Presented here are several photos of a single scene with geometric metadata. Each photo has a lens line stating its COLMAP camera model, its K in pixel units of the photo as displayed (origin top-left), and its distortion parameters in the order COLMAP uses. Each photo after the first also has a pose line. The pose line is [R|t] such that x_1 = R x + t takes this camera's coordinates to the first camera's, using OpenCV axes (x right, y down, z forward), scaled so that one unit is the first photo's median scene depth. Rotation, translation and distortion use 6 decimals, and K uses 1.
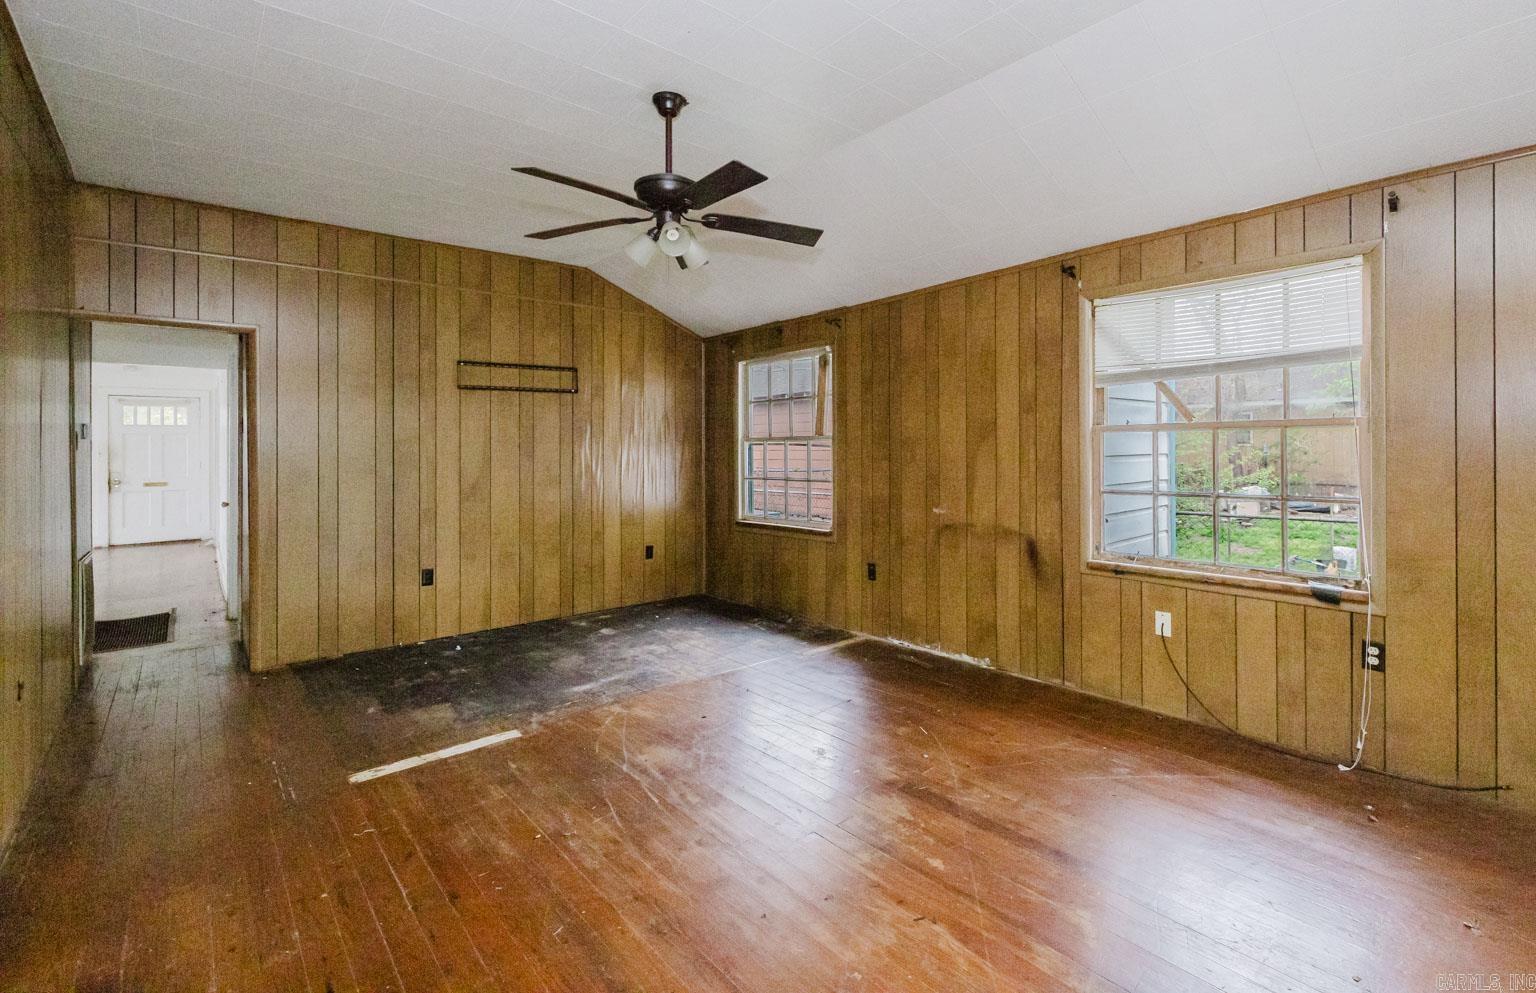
lens RADIAL K [[683.1, 0, 798.7], [0, 683.1, 441.0], [0, 0, 1]] dist [0.003755, 0.000025]
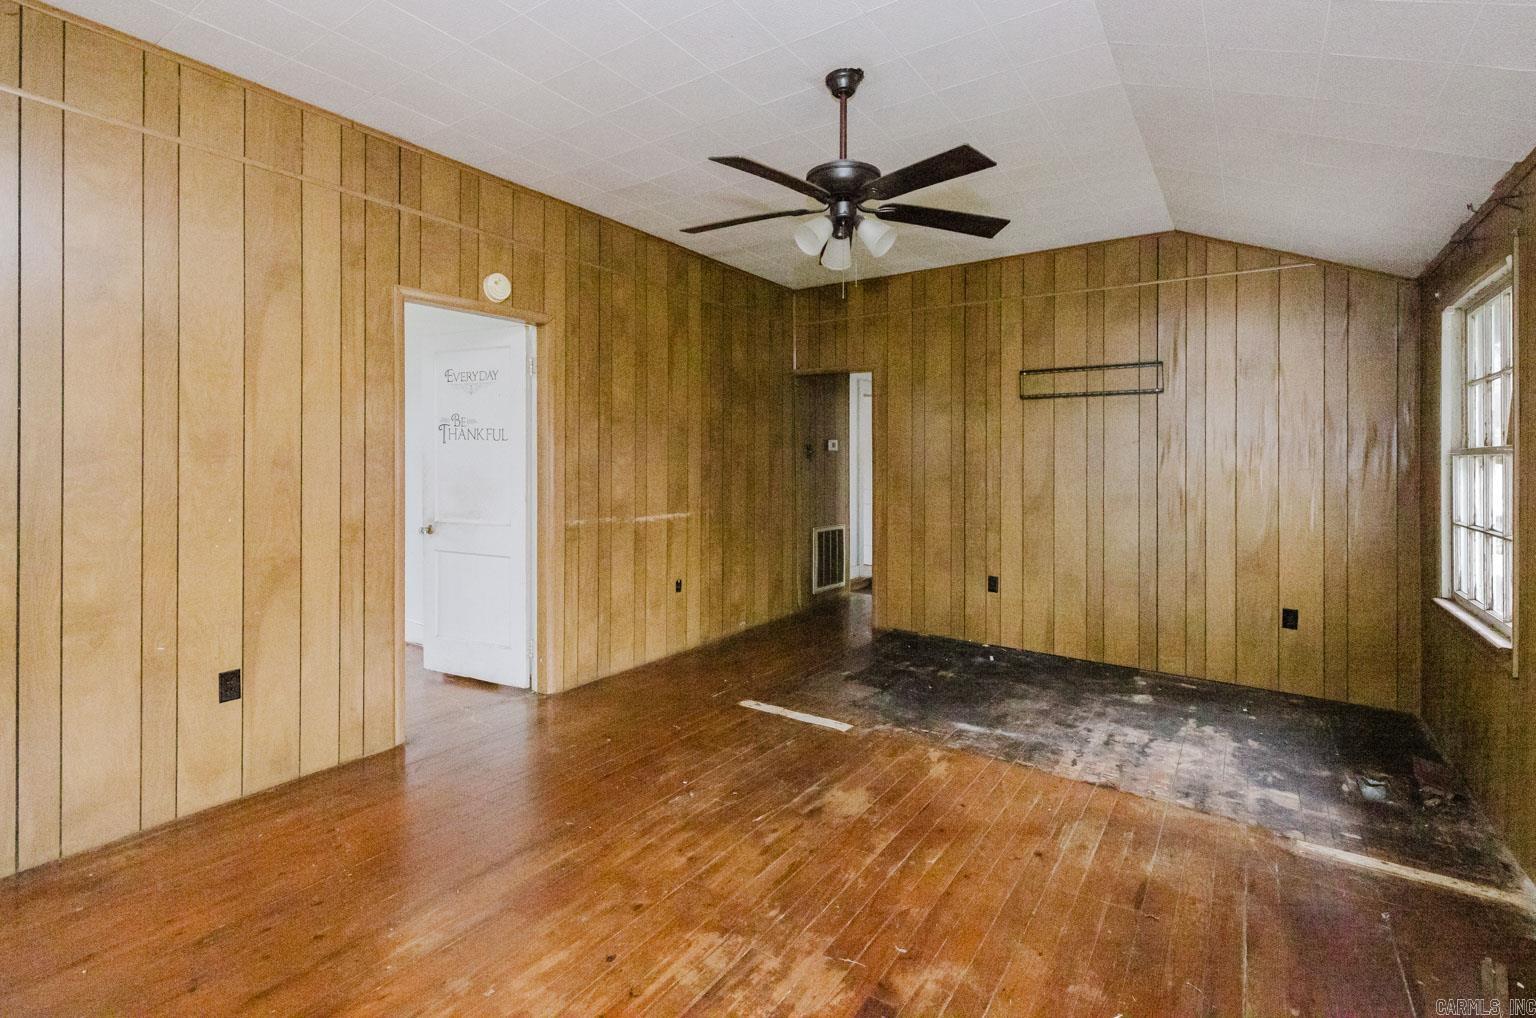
lens RADIAL K [[712.2, 0, 760.3], [0, 712.2, 455.6], [0, 0, 1]] dist [-0.001399, 0.000144]
pose [[0.241800, 0.010312, -0.970271, 0.463247], [-0.002814, 0.999947, 0.009926, -0.005263], [0.970322, 0.000330, 0.241816, 0.445200]]
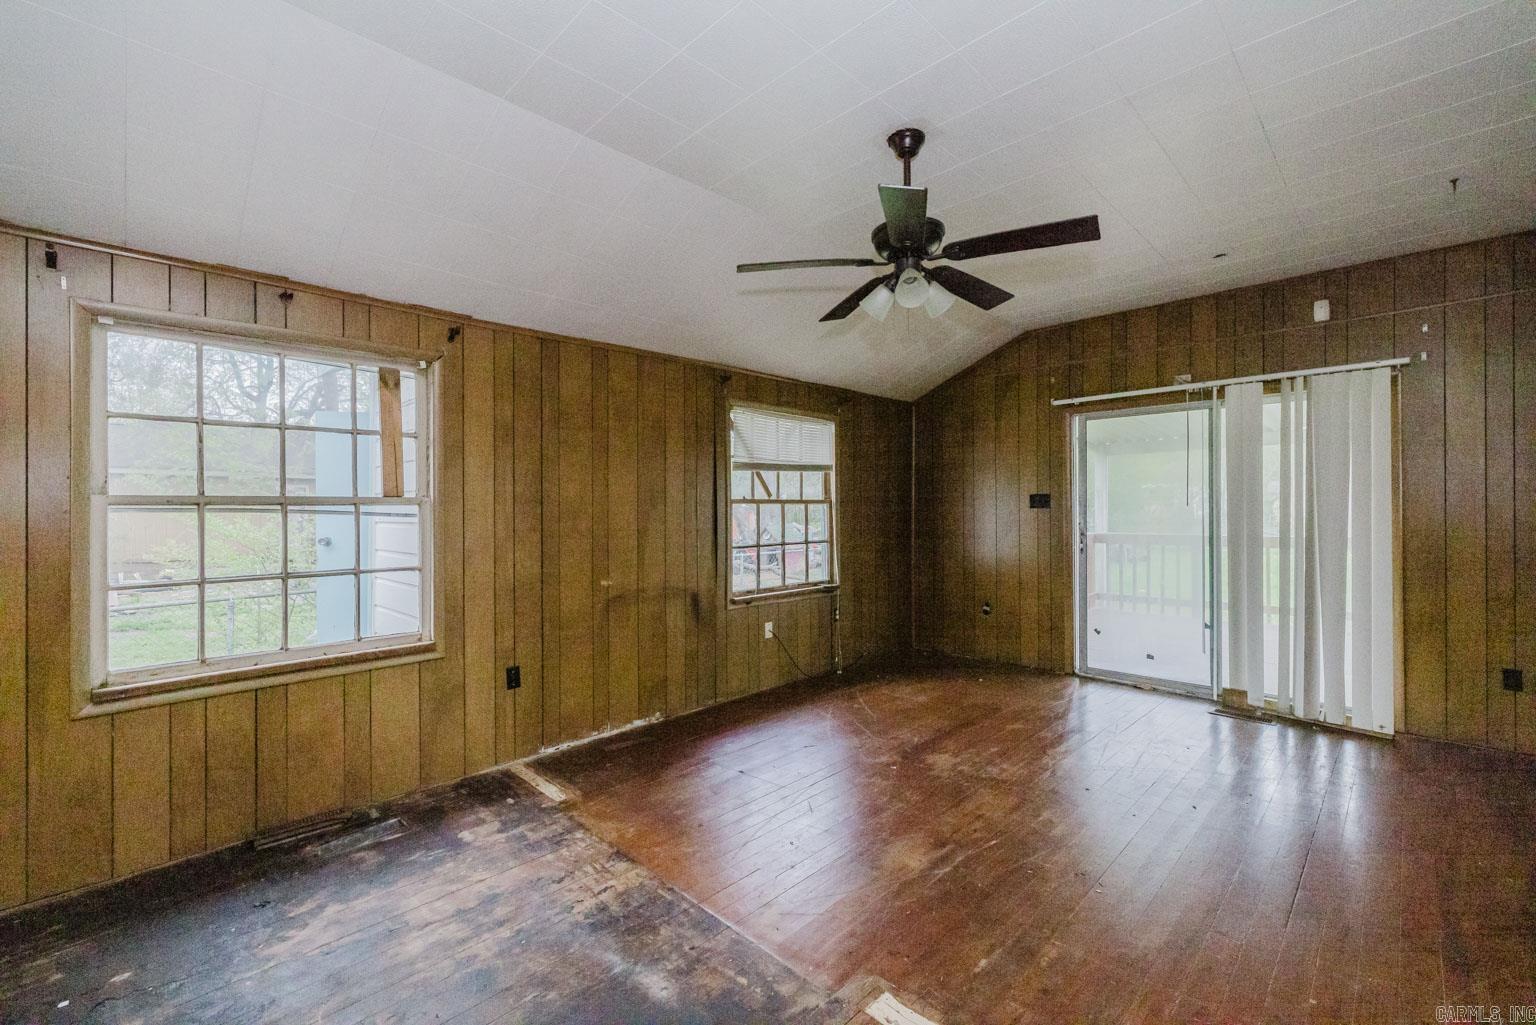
lens RADIAL K [[653.8, 0, 771.0], [0, 653.8, 512.9], [0, 0, 1]] dist [0.001219, 0.000070]
pose [[-0.067273, 0.008809, 0.997696, -0.711380], [0.000860, 0.999961, -0.008771, 0.013719], [-0.997734, 0.000268, -0.067278, 0.835383]]
